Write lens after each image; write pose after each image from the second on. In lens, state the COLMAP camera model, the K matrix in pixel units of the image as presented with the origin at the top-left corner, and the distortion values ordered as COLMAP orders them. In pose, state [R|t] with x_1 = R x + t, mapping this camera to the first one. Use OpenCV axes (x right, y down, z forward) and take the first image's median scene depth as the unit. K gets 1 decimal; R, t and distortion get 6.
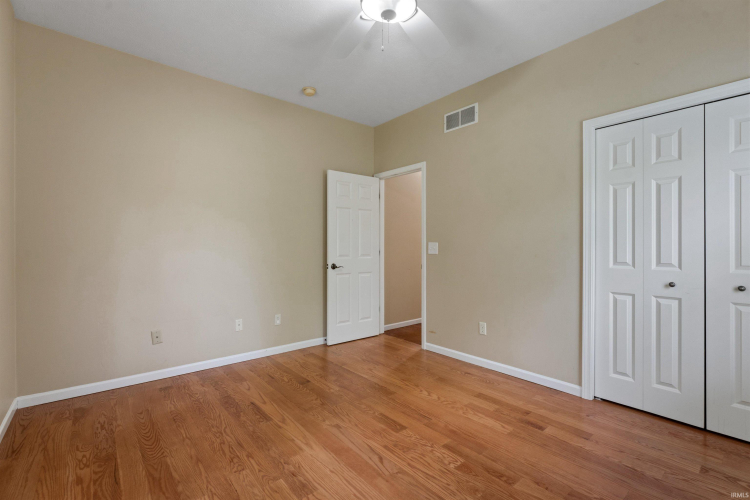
lens RADIAL K [[335.5, 0, 374.8], [0, 335.5, 249.1], [0, 0, 1]] dist [-0.001180, 0.000753]
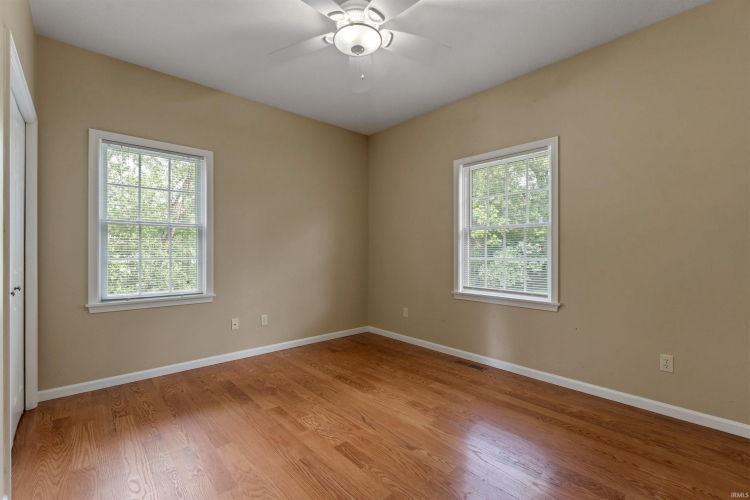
lens RADIAL K [[335.5, 0, 375.2], [0, 335.5, 249.9], [0, 0, 1]] dist [-0.001180, 0.000753]
pose [[-0.999503, -0.003178, -0.031354, 0.015222], [-0.003169, 0.999995, -0.000359, -0.005250], [0.031355, -0.000259, -0.999508, 2.106451]]
